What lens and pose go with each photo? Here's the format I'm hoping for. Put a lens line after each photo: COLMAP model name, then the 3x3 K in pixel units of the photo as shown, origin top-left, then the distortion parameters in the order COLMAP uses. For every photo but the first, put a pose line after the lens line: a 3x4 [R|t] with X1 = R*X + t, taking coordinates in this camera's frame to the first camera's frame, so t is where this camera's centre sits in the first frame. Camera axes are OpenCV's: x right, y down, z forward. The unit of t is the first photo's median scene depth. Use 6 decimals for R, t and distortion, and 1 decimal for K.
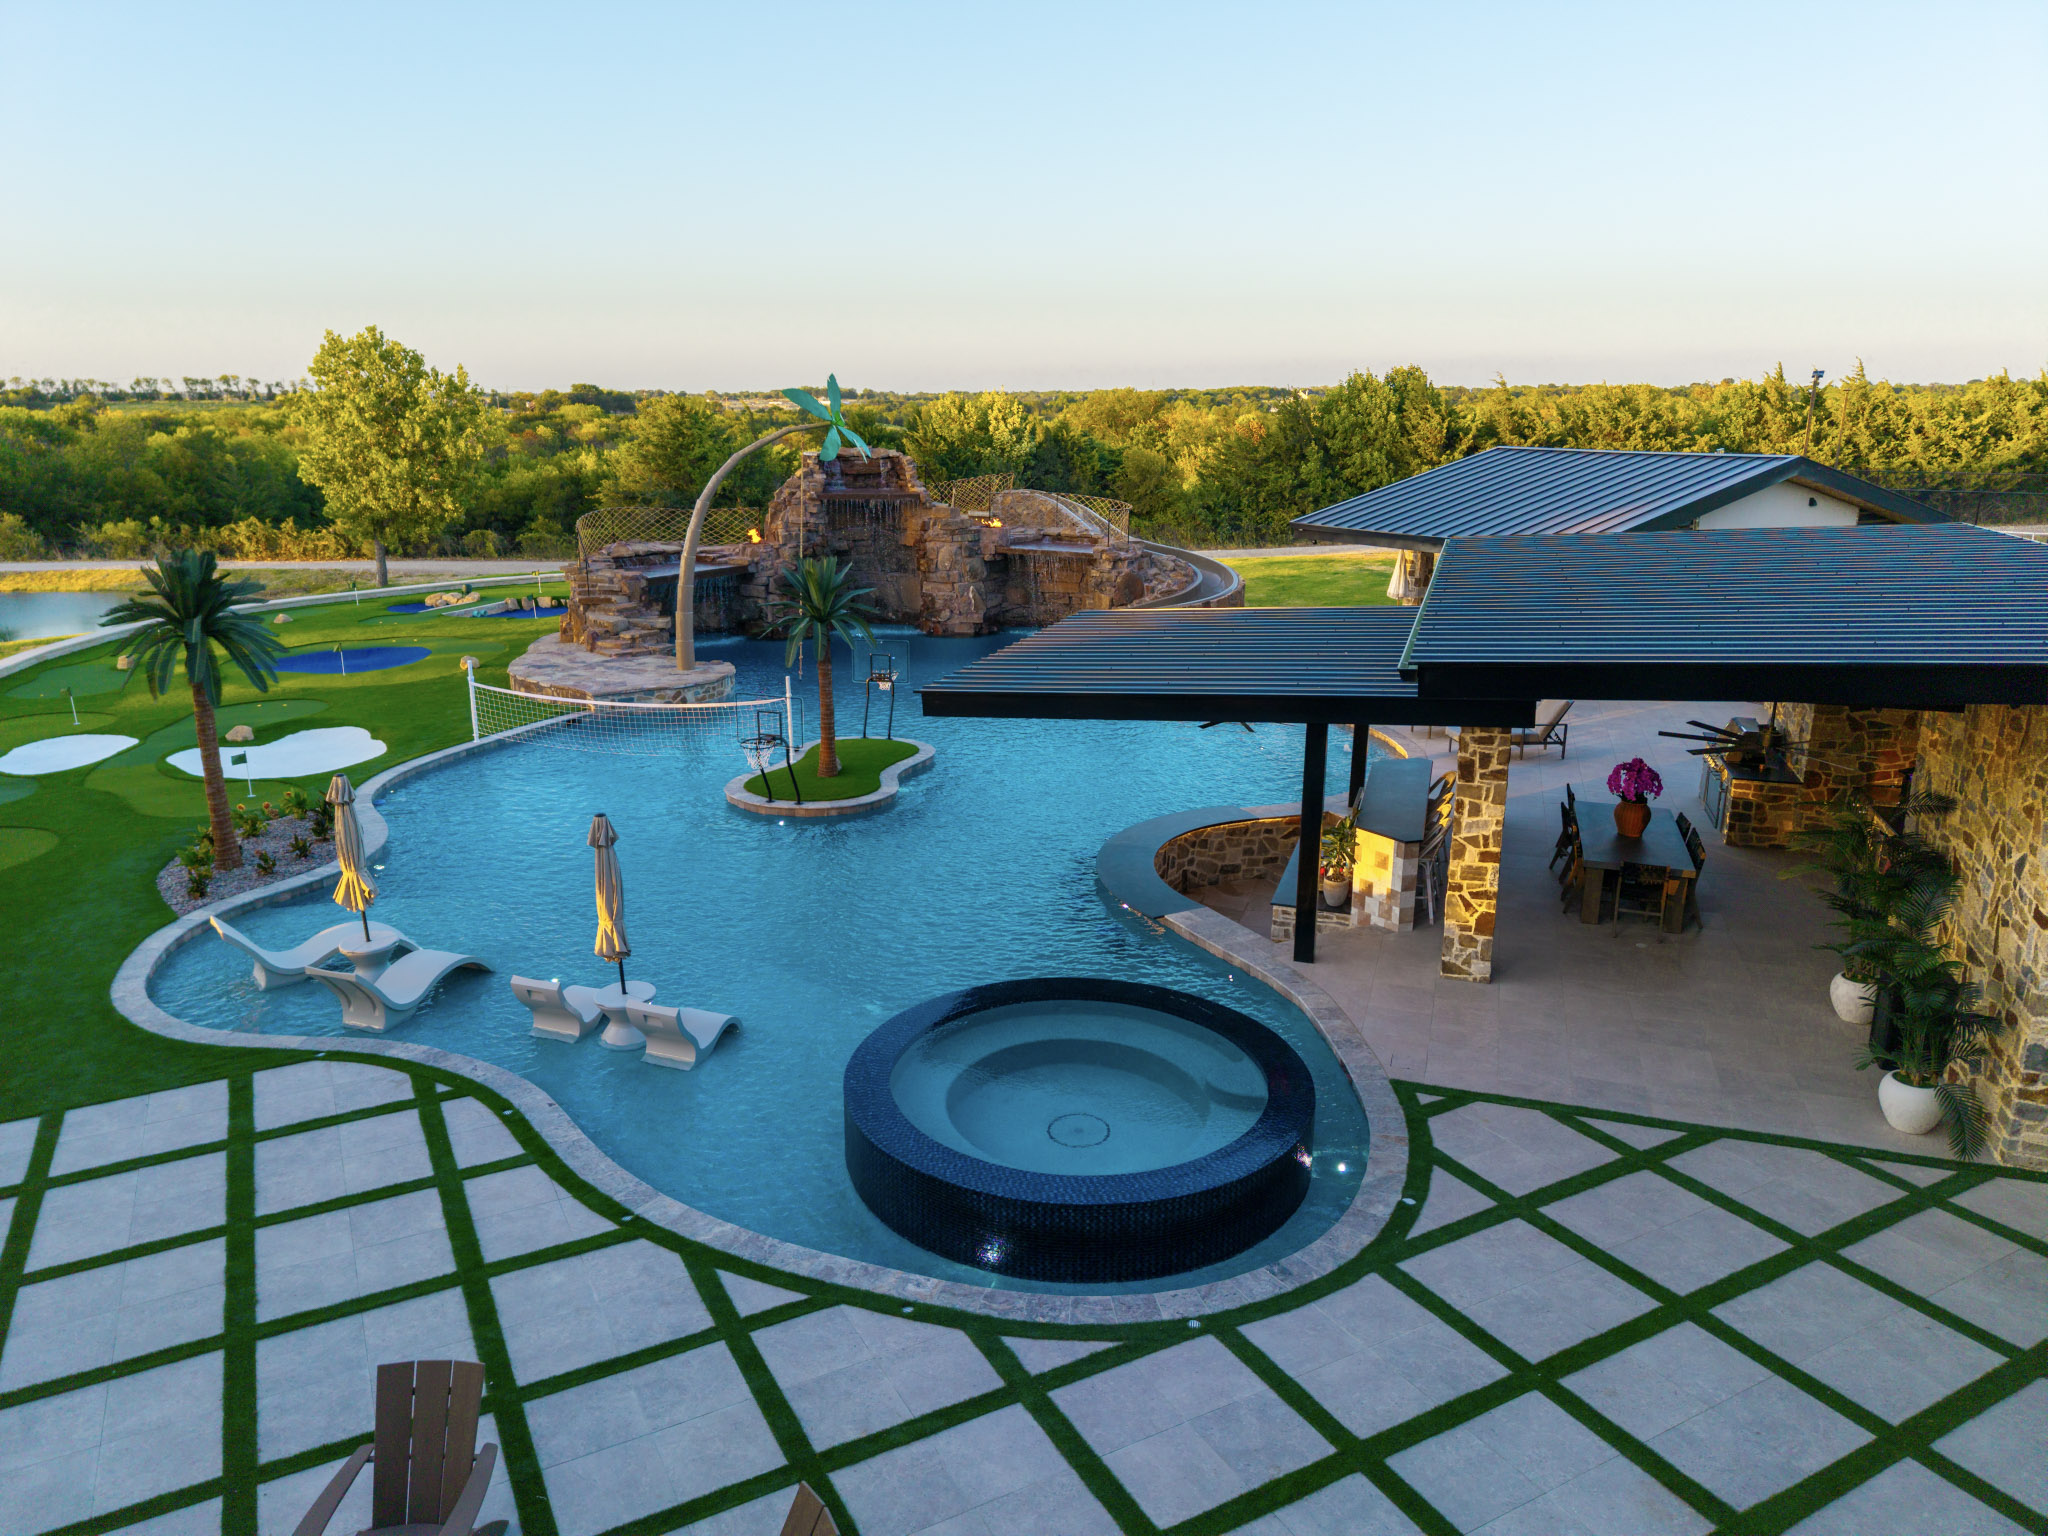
lens RADIAL K [[1350.4, 0, 1020.4], [0, 1350.4, 780.4], [0, 0, 1]] dist [0.096845, -0.164337]
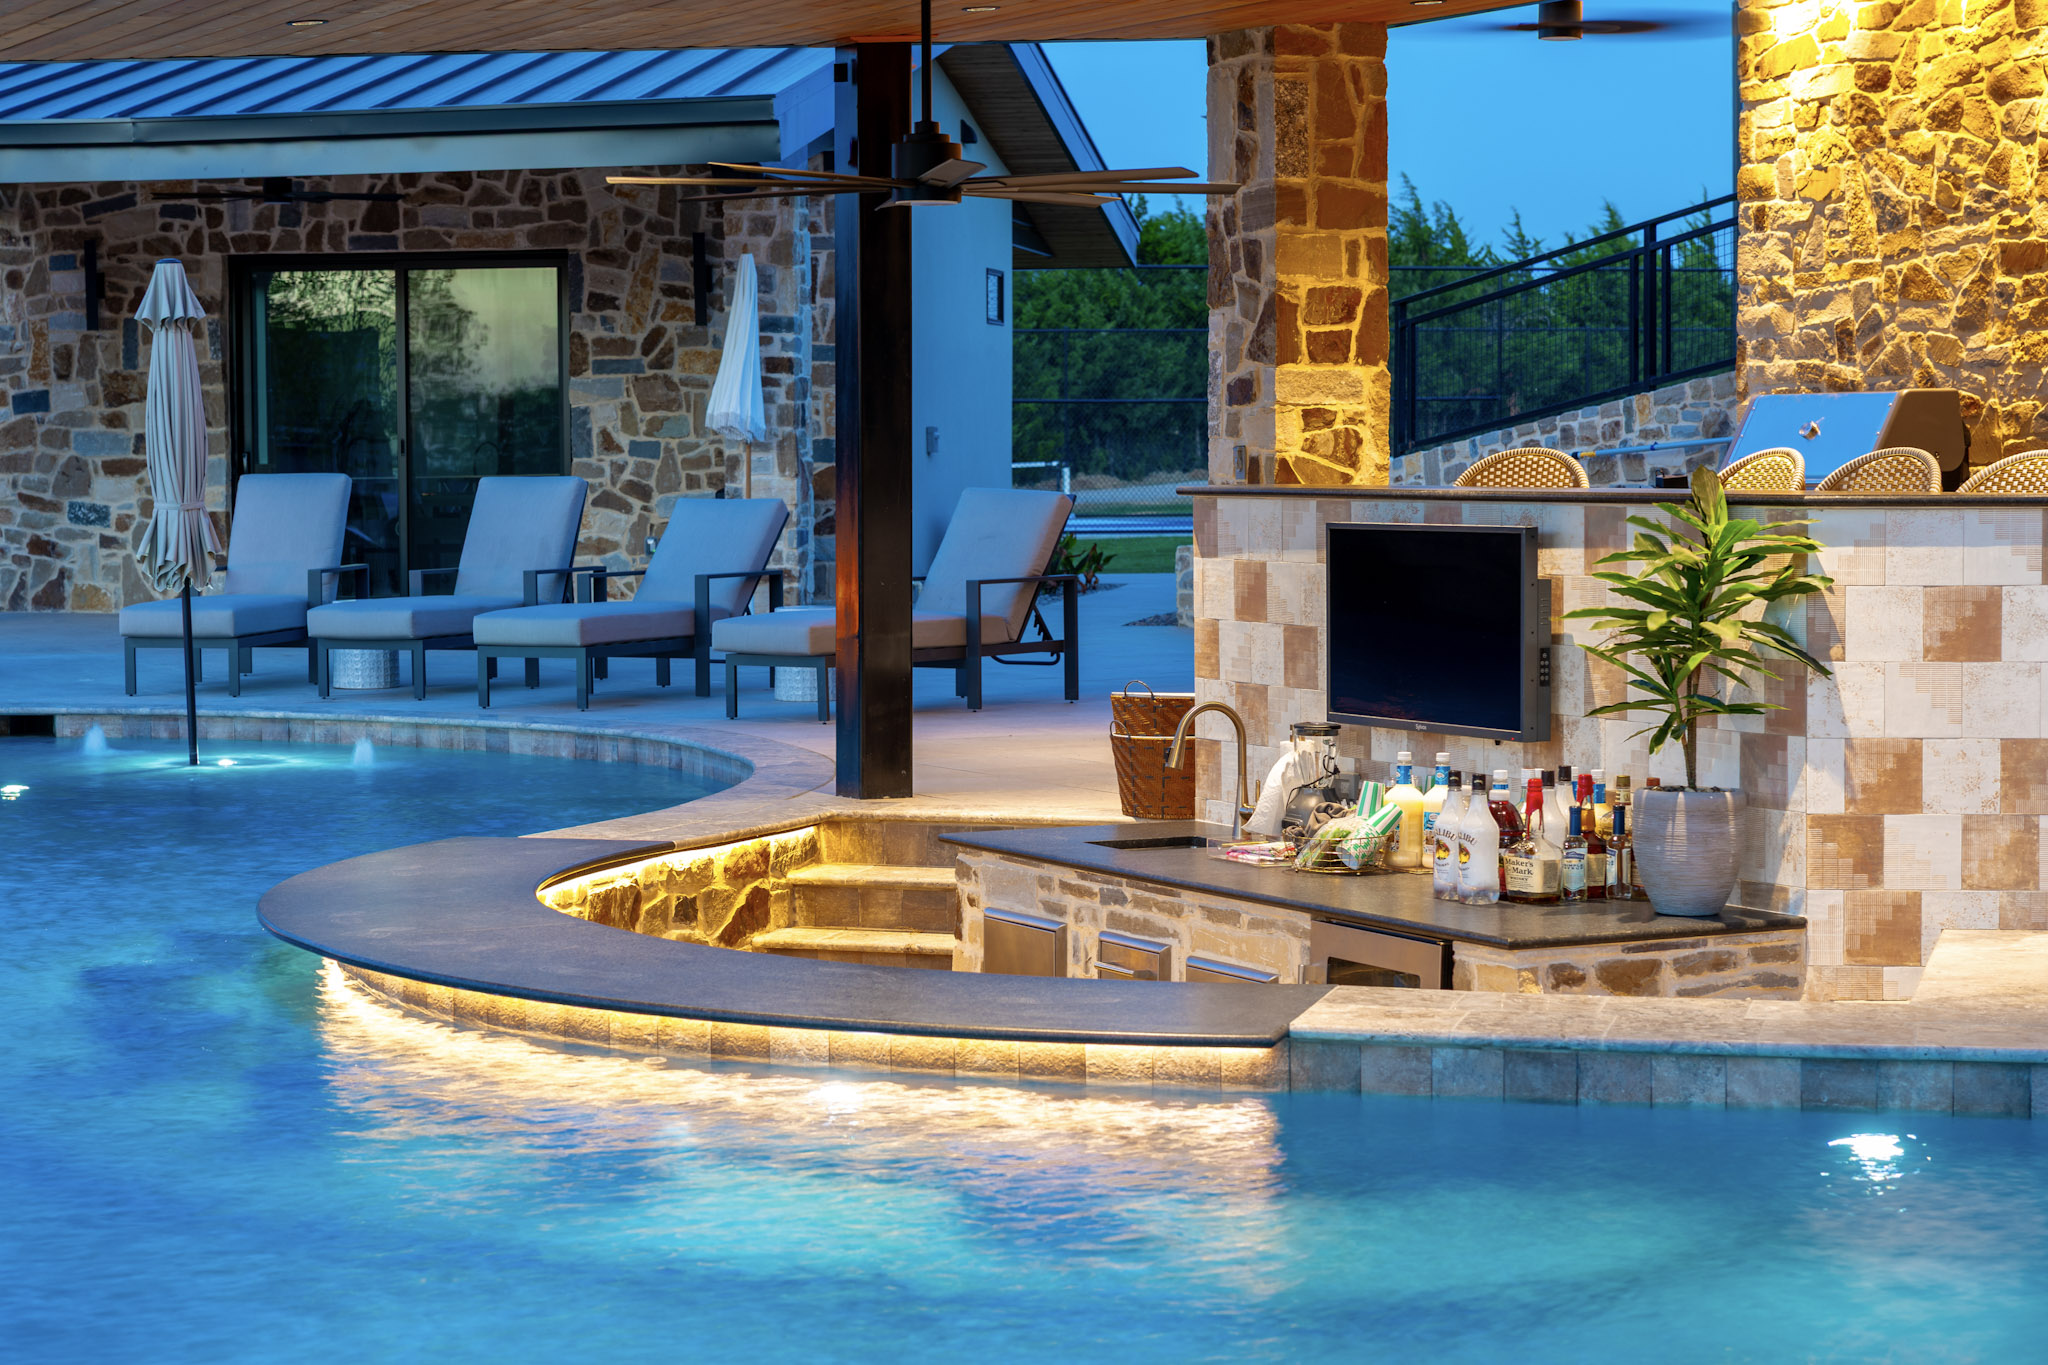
lens RADIAL K [[3962.2, 0, 1024.0], [0, 3962.2, 682.5], [0, 0, 1]] dist [-0.000469, -0.217098]
pose [[0.688064, -0.053577, 0.723670, -0.131741], [0.200273, 0.972558, -0.118415, 0.048933], [-0.697466, 0.226409, 0.679912, 0.286551]]
